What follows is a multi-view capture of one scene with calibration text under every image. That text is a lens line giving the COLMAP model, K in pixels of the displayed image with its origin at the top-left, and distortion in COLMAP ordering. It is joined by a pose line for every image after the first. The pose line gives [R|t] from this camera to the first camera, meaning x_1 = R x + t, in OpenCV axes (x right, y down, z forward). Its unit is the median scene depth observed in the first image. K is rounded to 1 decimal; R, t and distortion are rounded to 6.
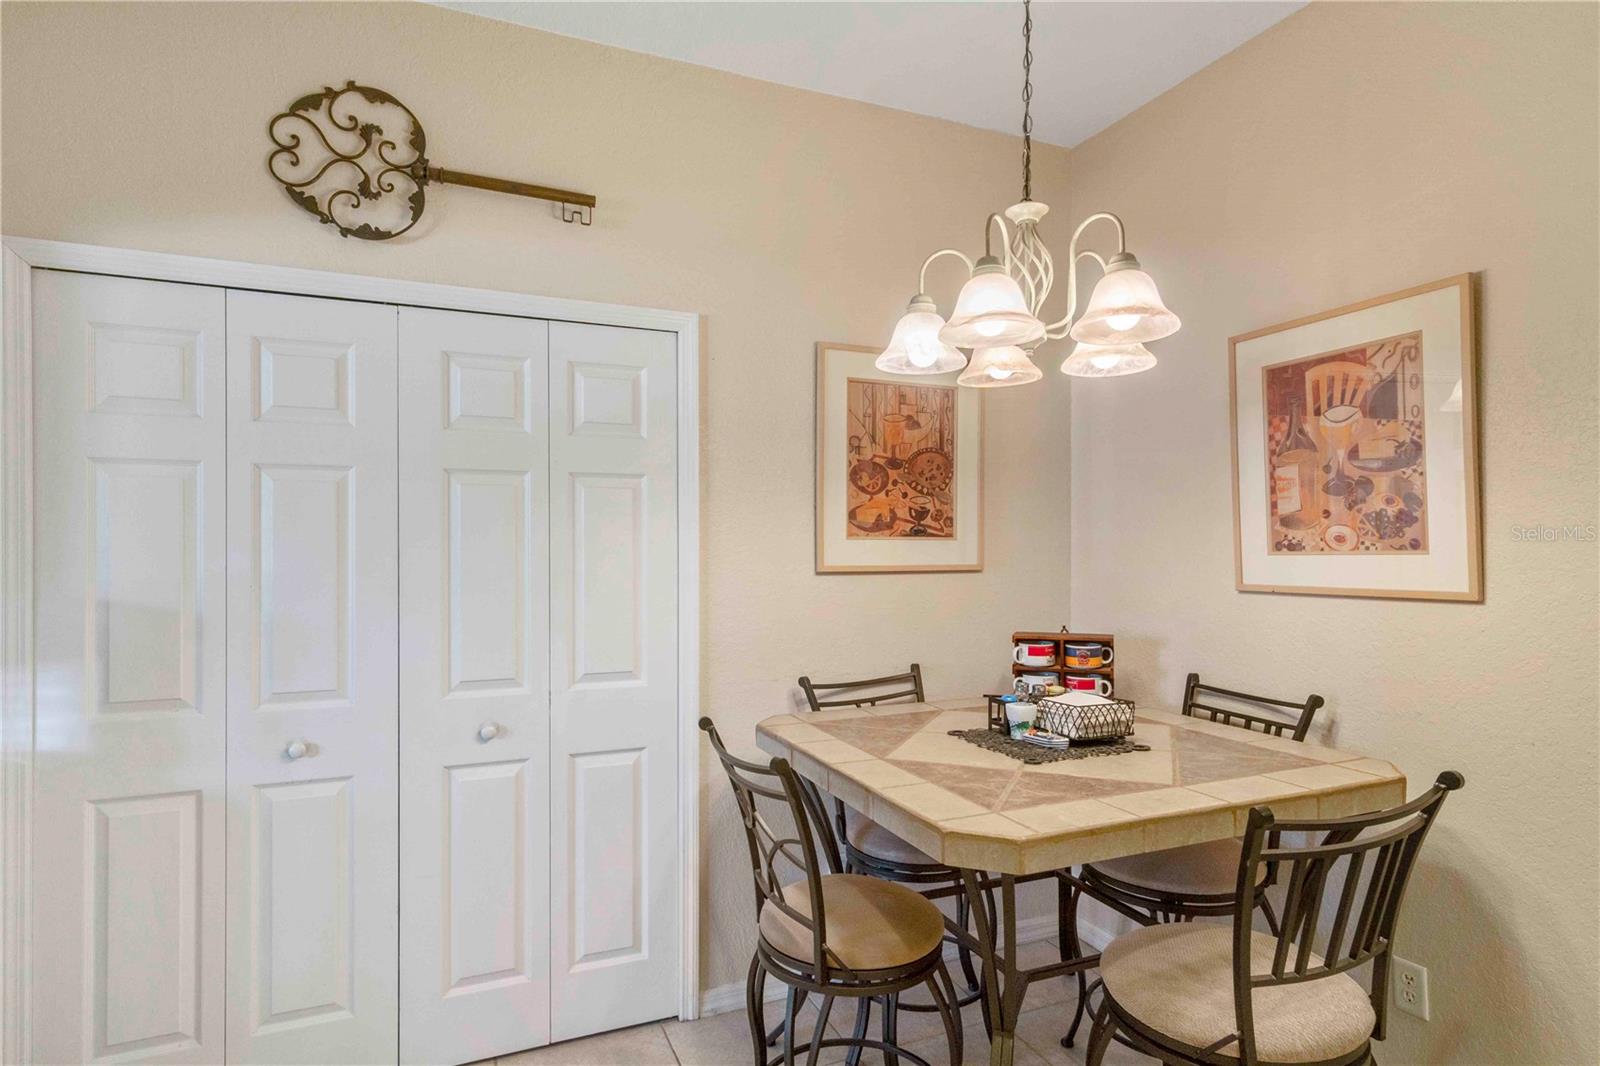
lens RADIAL K [[851.9, 0, 802.3], [0, 851.9, 548.6], [0, 0, 1]] dist [0.004587, 0.000728]
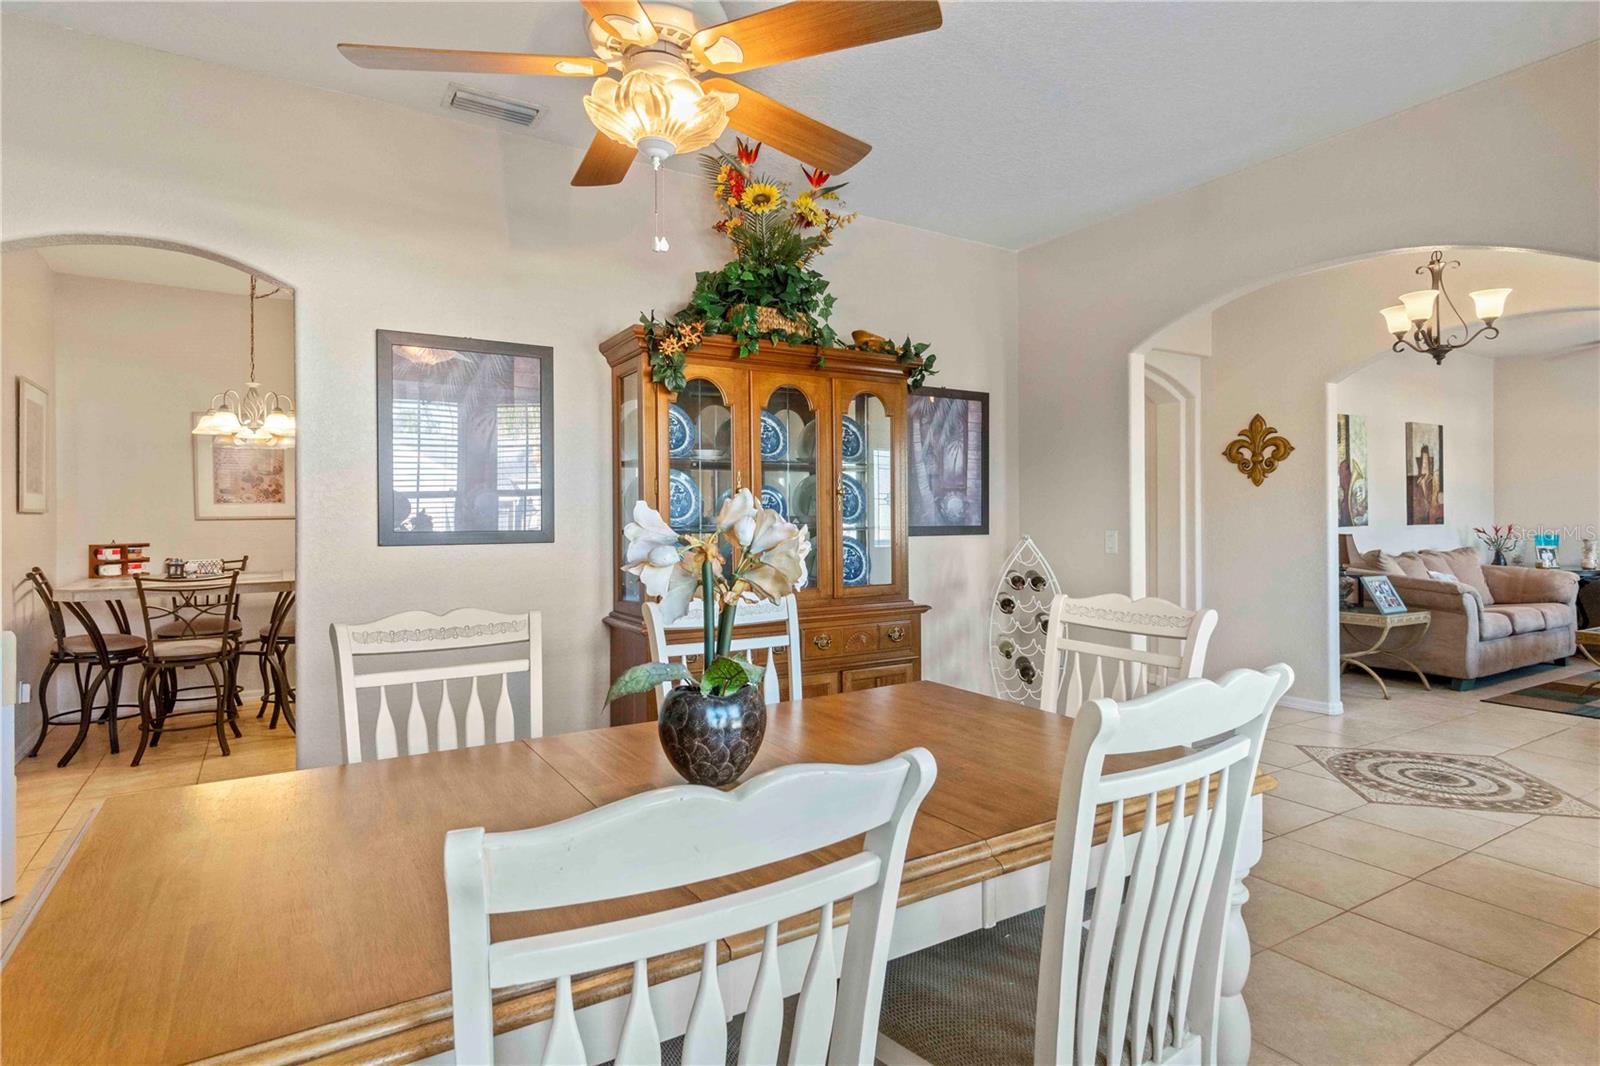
lens RADIAL K [[844.8, 0, 796.2], [0, 844.8, 528.7], [0, 0, 1]] dist [0.006040, 0.002279]
pose [[-0.153946, -0.014893, 0.987967, -2.286054], [0.006508, 0.999849, 0.016086, 0.052556], [-0.988058, 0.008906, -0.153826, -0.310491]]
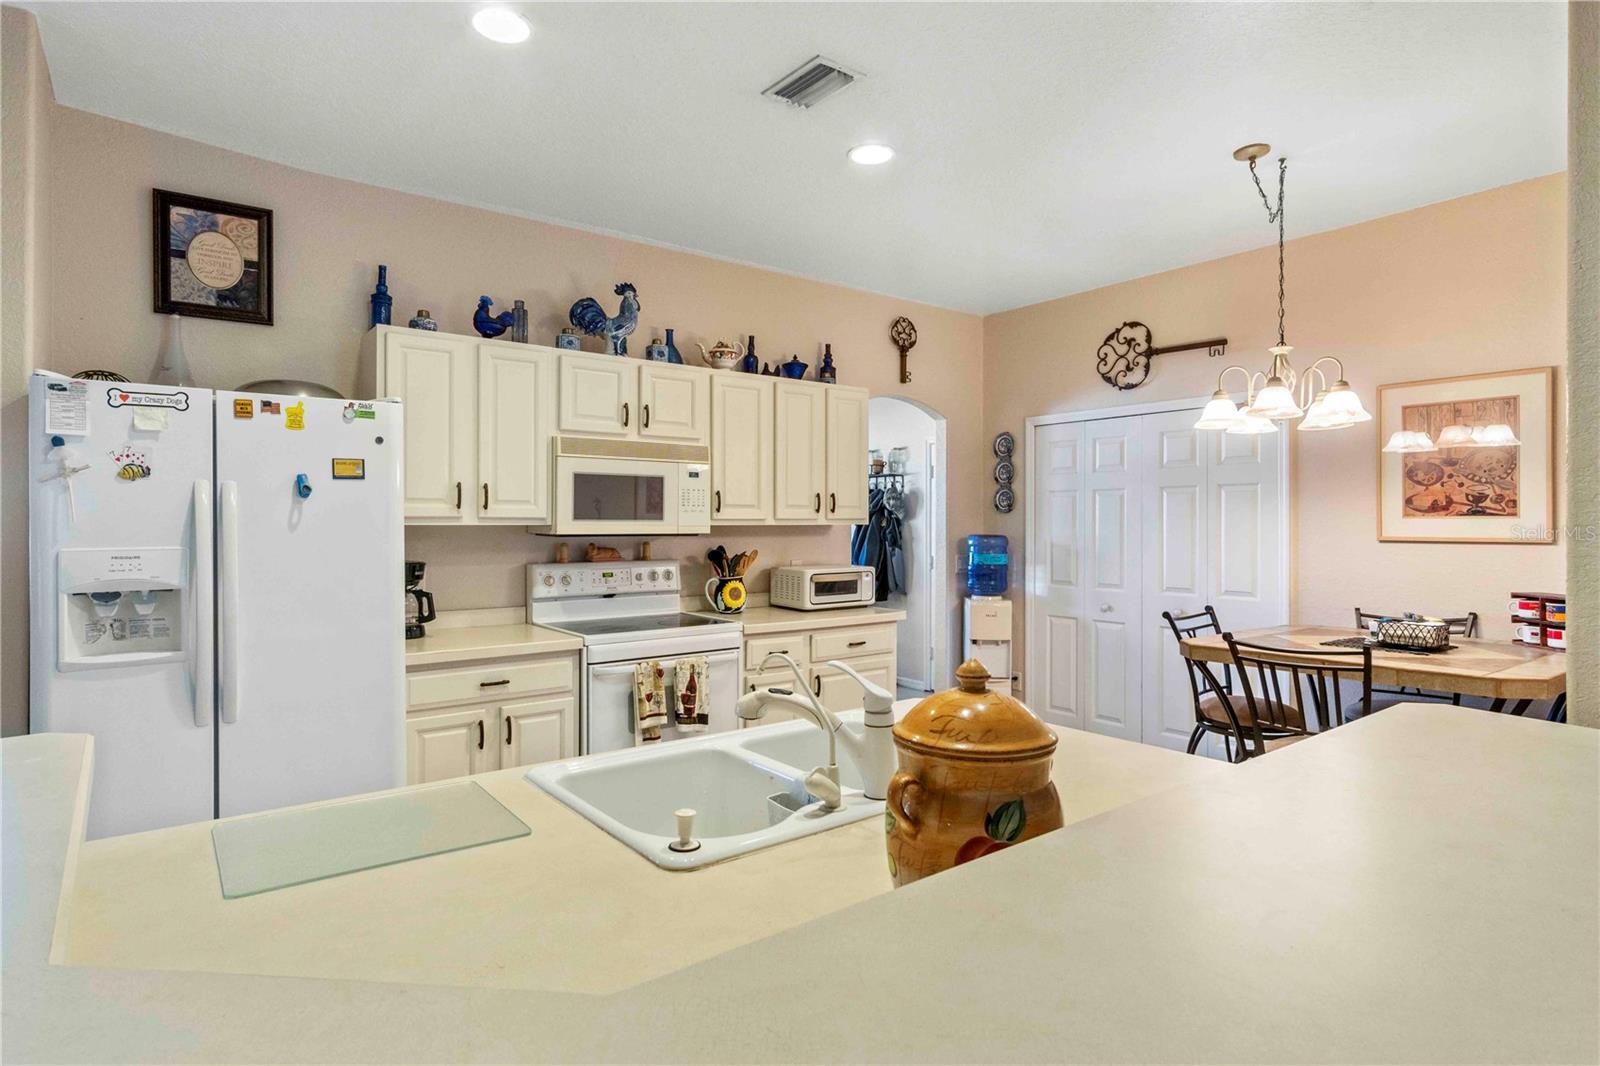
lens RADIAL K [[846.6, 0, 795.7], [0, 846.6, 518.8], [0, 0, 1]] dist [0.004481, 0.001843]
pose [[0.251686, -0.006573, -0.967787, 1.459046], [-0.006501, 0.999943, -0.008483, 0.010901], [0.967787, 0.008427, 0.251629, -0.434726]]
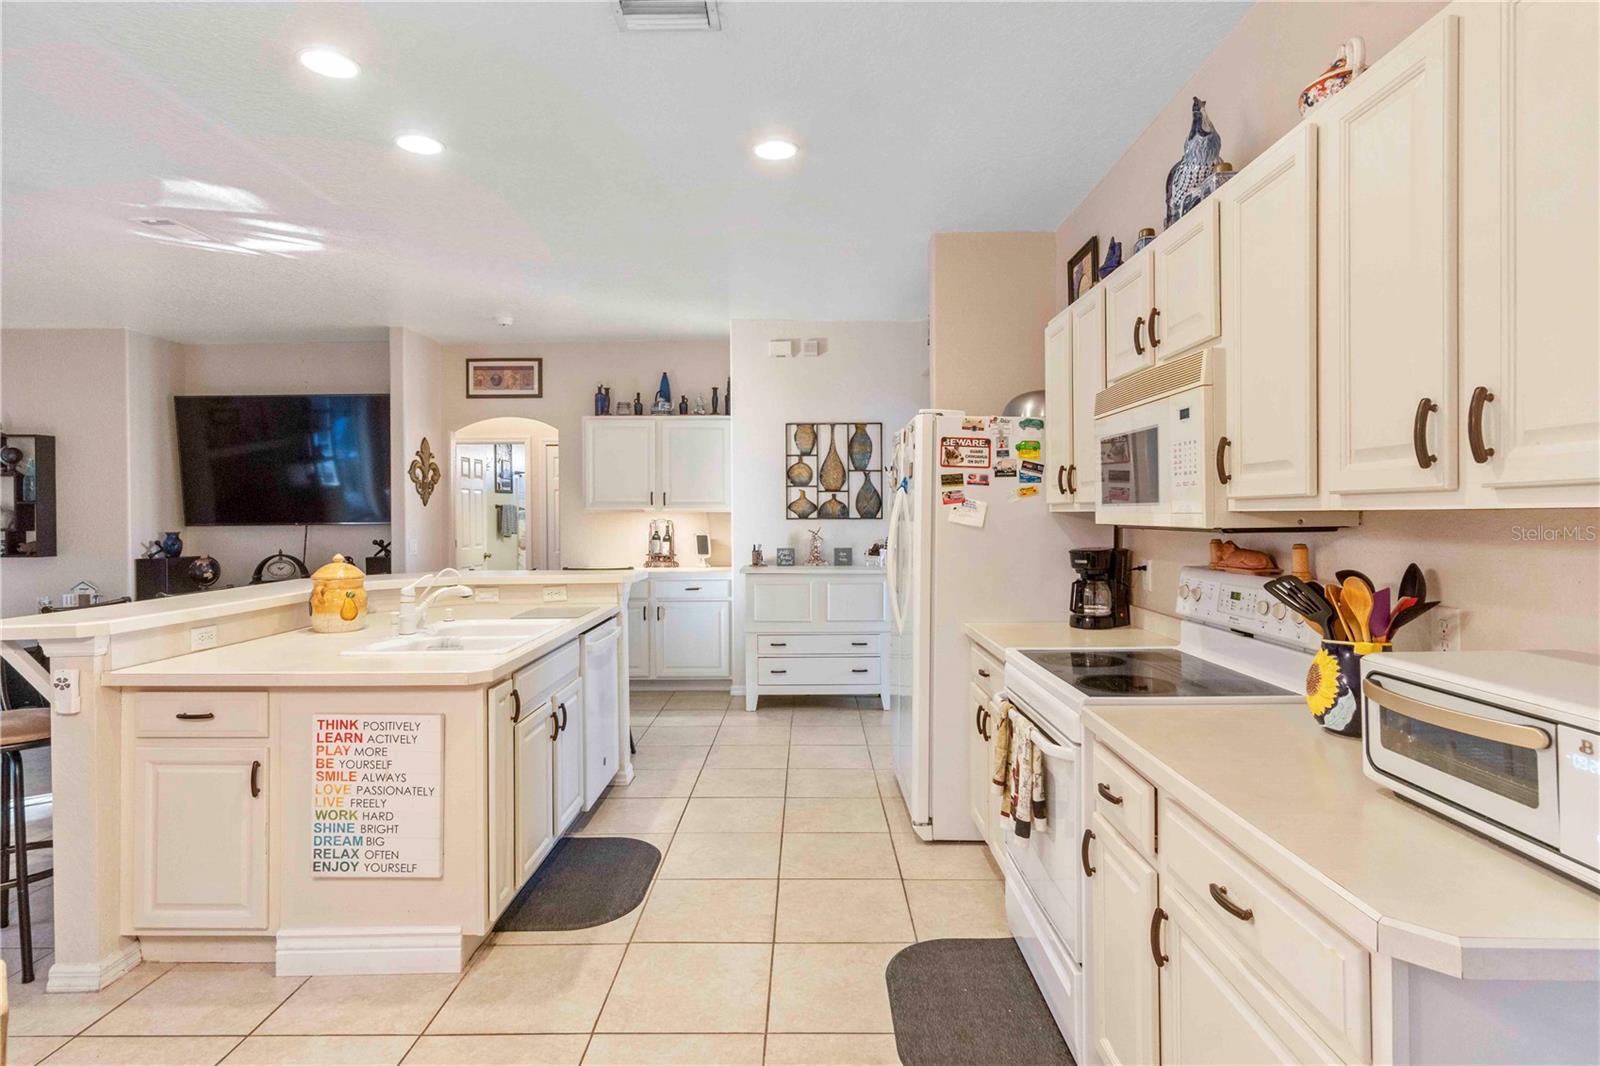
lens RADIAL K [[846.6, 0, 795.7], [0, 846.6, 518.8], [0, 0, 1]] dist [0.004481, 0.001843]
pose [[-0.914725, 0.000716, 0.404076, -0.352301], [0.006355, 0.999900, 0.012616, 0.004267], [-0.404027, 0.014108, -0.914638, 0.853020]]
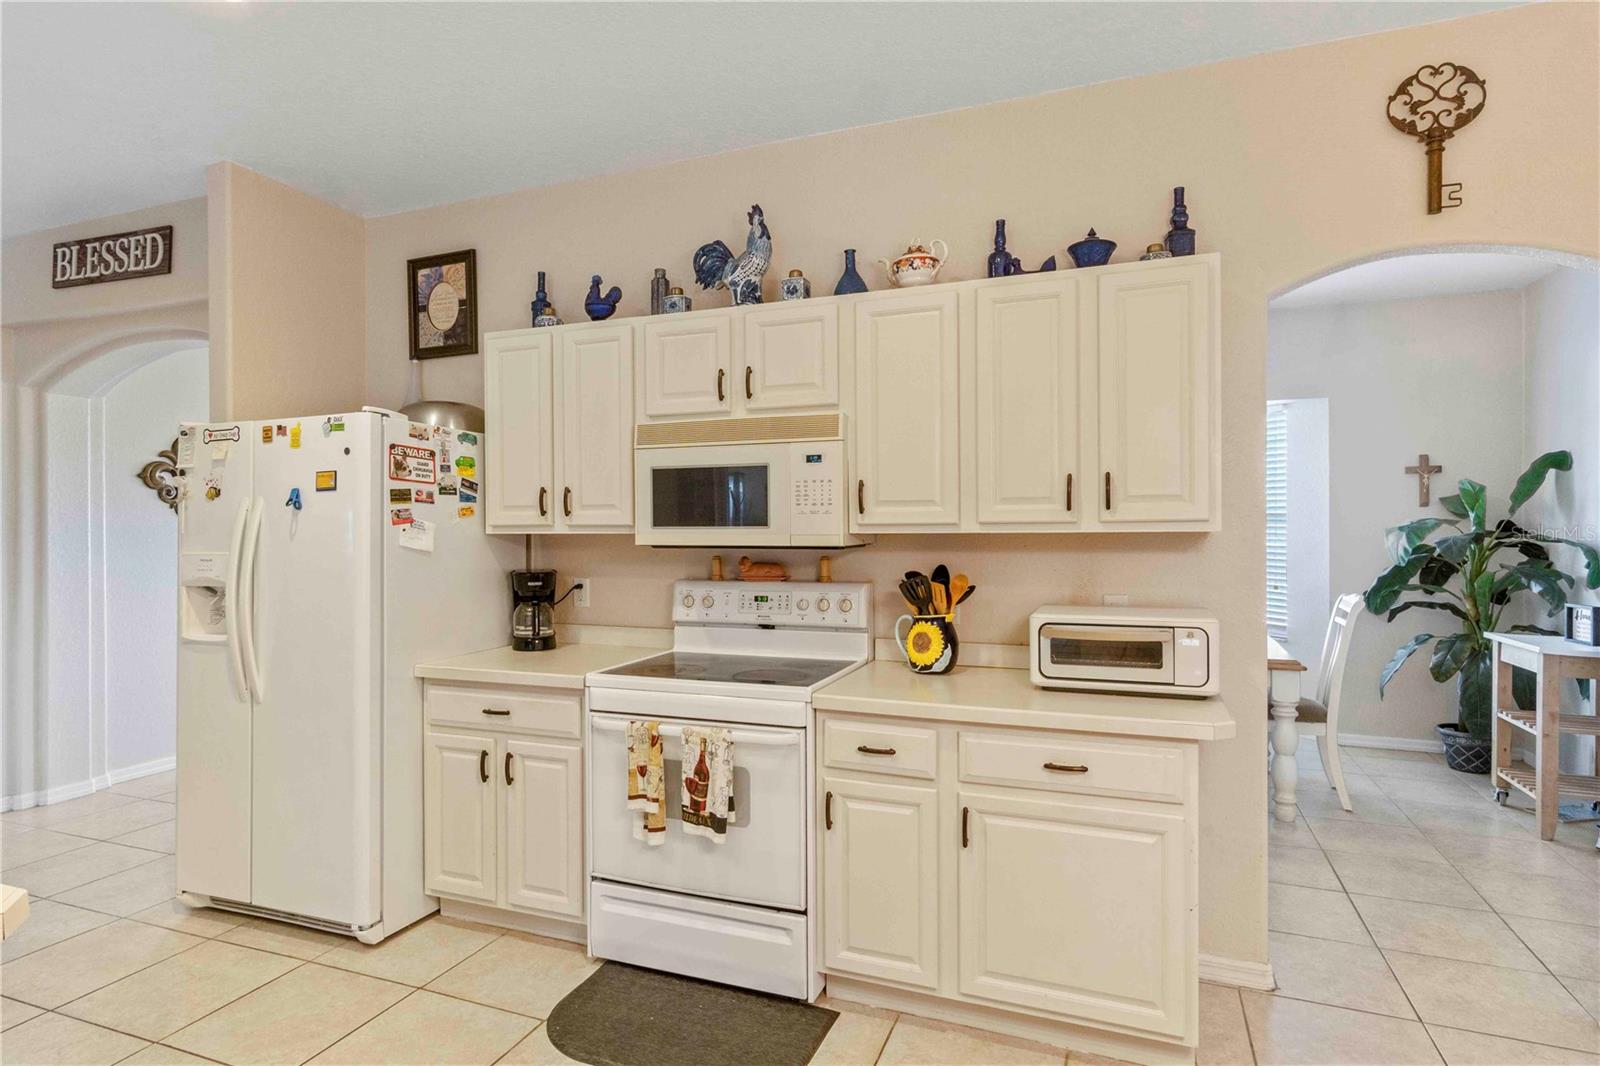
lens RADIAL K [[858.8, 0, 798.4], [0, 858.8, 530.7], [0, 0, 1]] dist [0.003535, 0.002864]
pose [[-0.699552, 0.003415, -0.714574, 0.541120], [-0.001145, 0.999982, 0.005899, -0.000907], [0.714581, 0.004945, -0.699535, 0.669482]]
